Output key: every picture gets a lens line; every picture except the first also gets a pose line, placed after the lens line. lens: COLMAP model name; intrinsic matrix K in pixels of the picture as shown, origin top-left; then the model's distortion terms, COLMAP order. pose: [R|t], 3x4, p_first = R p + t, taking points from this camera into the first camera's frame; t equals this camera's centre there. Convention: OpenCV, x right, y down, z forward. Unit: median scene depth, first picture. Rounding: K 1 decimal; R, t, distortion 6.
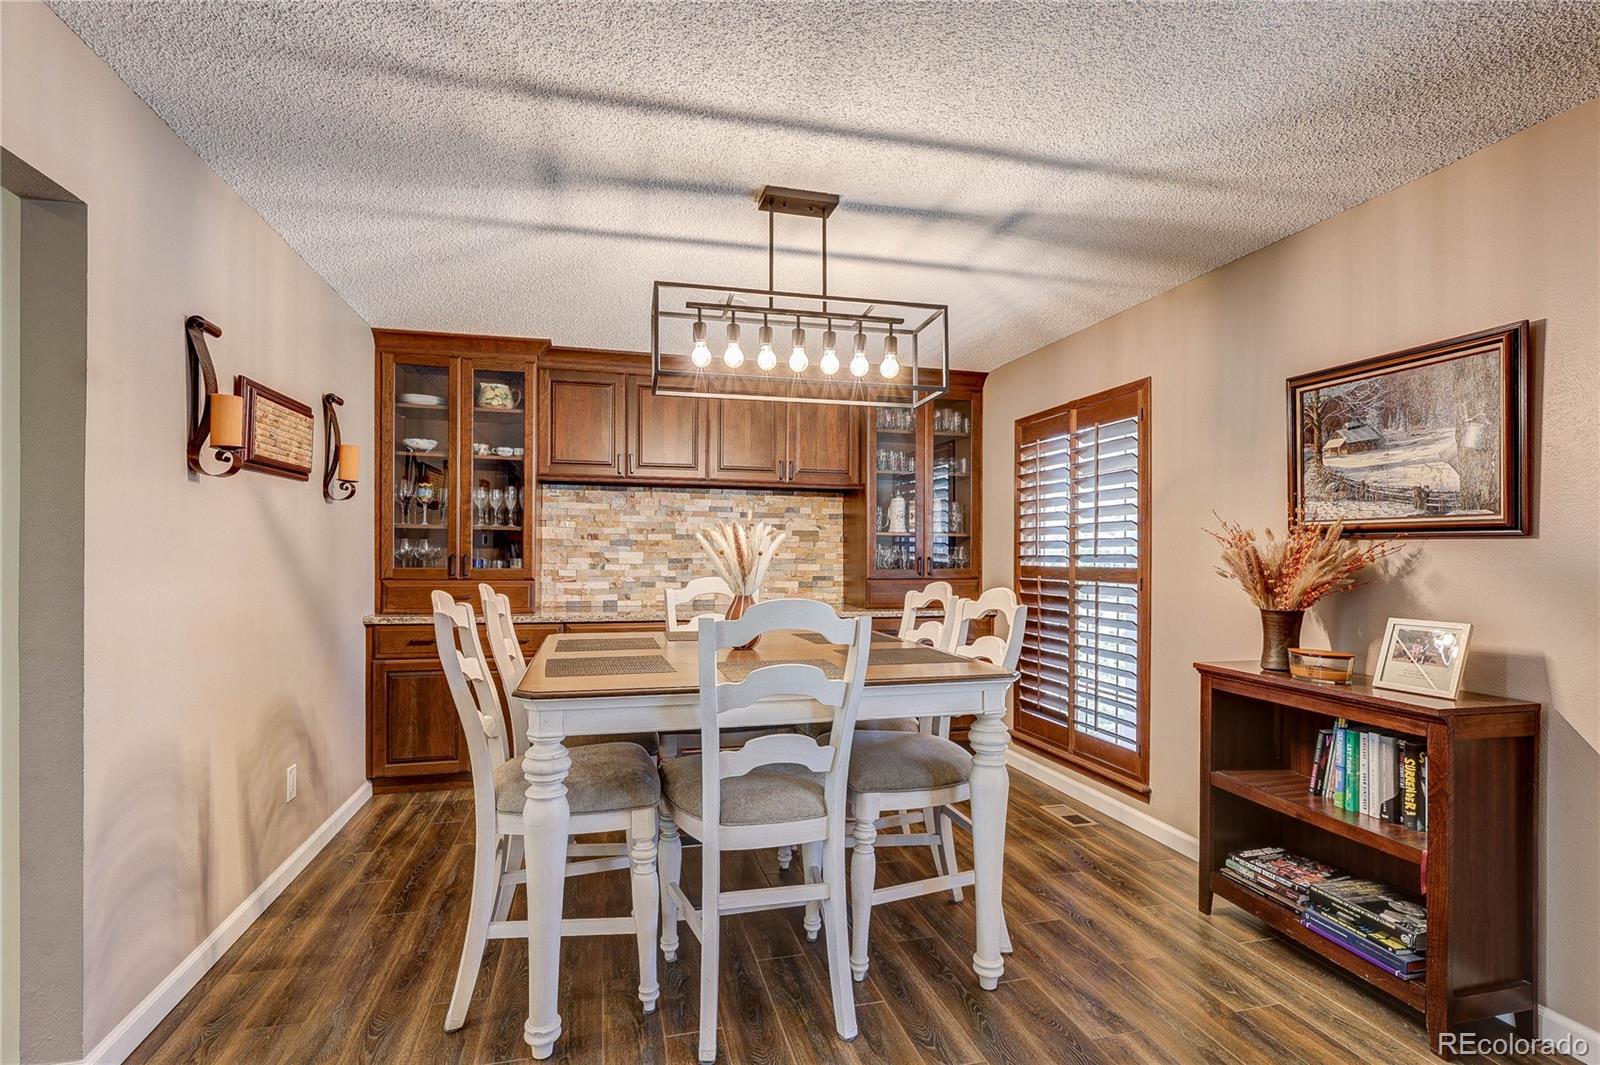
lens RADIAL K [[758.6, 0, 797.6], [0, 758.6, 550.6], [0, 0, 1]] dist [-0.000147, -0.000258]
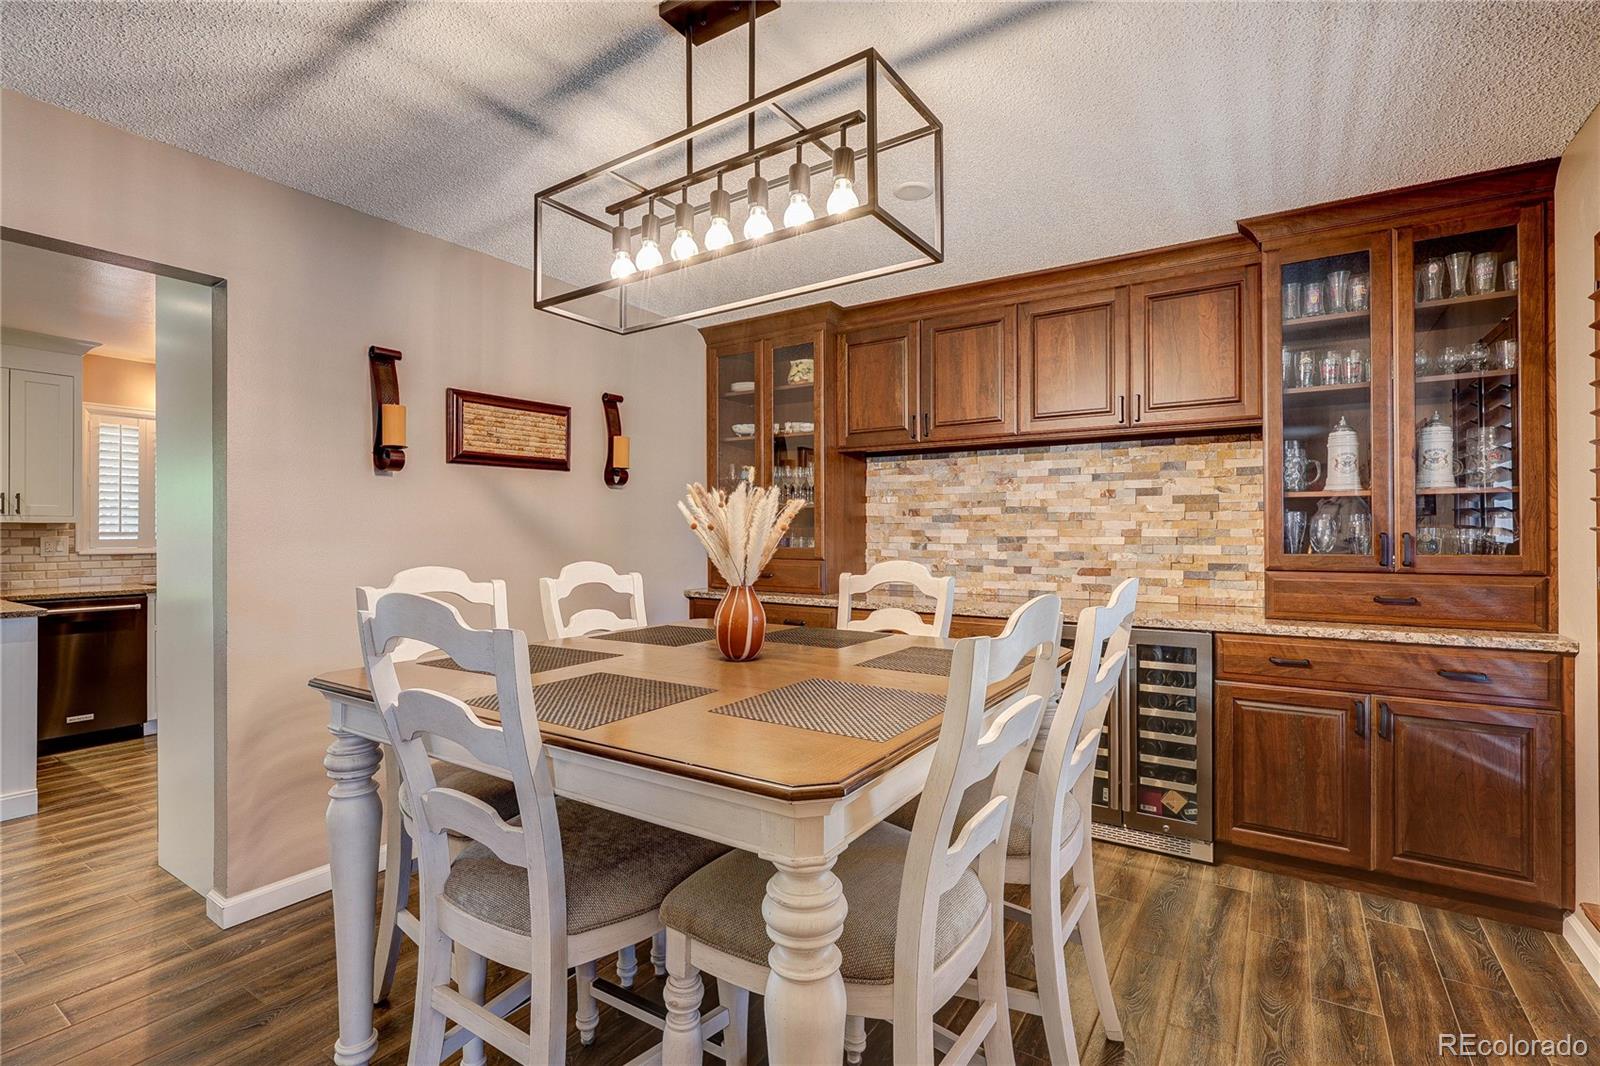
lens RADIAL K [[741.4, 0, 799.9], [0, 741.4, 530.8], [0, 0, 1]] dist [-0.001935, -0.000253]
pose [[0.670050, -0.009004, -0.742261, 0.314547], [0.007525, 0.999957, -0.005338, 0.007251], [0.742278, -0.002009, 0.670089, 0.359298]]
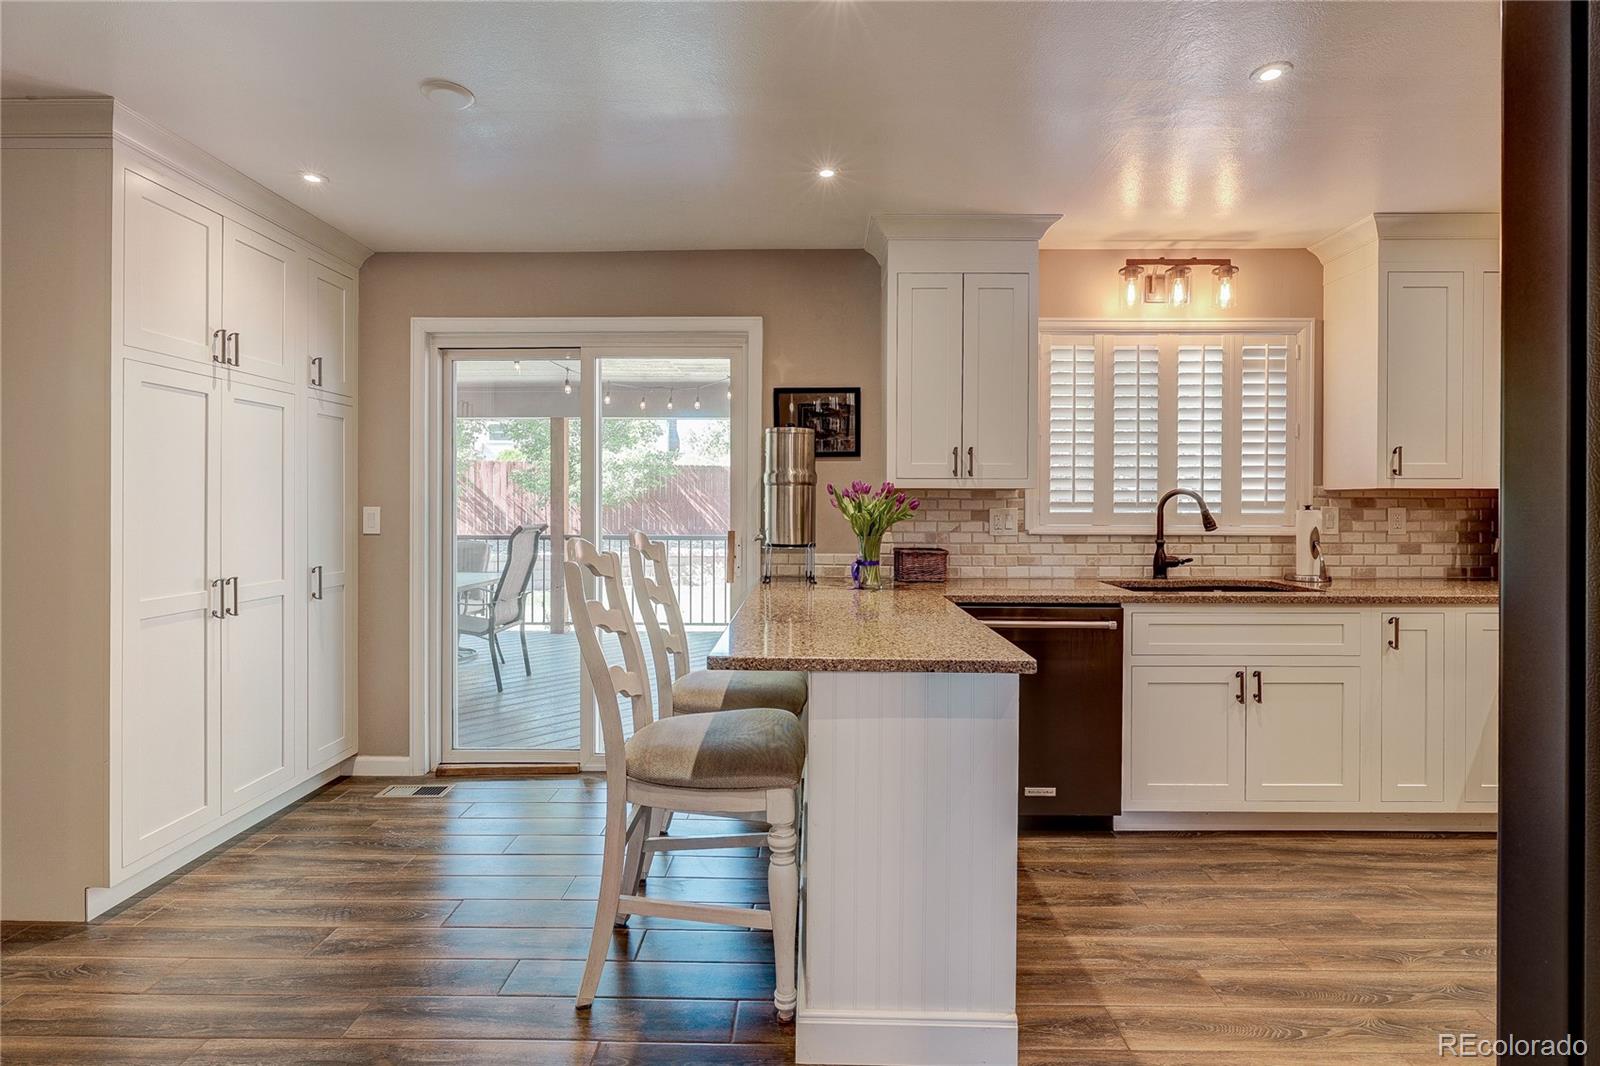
lens RADIAL K [[741.4, 0, 799.9], [0, 741.4, 530.8], [0, 0, 1]] dist [-0.001935, -0.000253]
pose [[-0.268960, 0.024773, -0.962833, -0.407850], [-0.002456, 0.999648, 0.026406, 0.005427], [0.963148, 0.009467, -0.268805, 0.278043]]
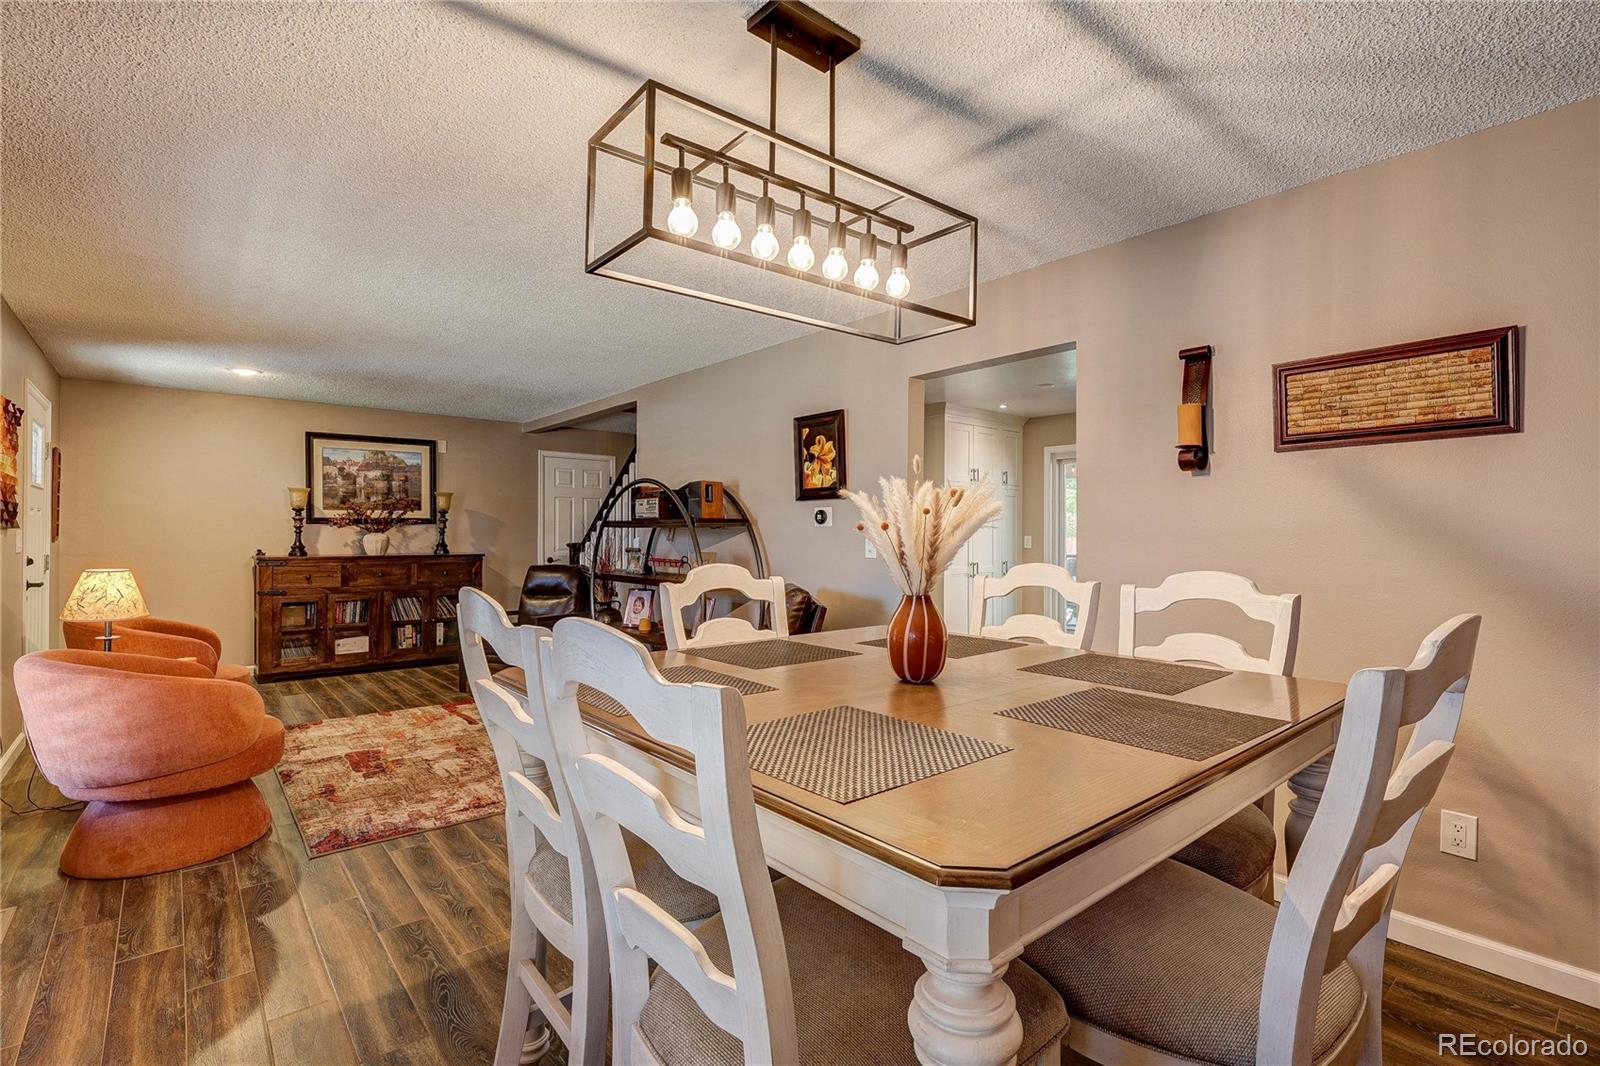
lens RADIAL K [[741.4, 0, 799.9], [0, 741.4, 530.8], [0, 0, 1]] dist [-0.001935, -0.000253]
pose [[-0.902011, -0.009669, -0.431606, 0.176623], [-0.006511, 0.999940, -0.008793, 0.008367], [0.431665, -0.005121, -0.902020, 0.957027]]
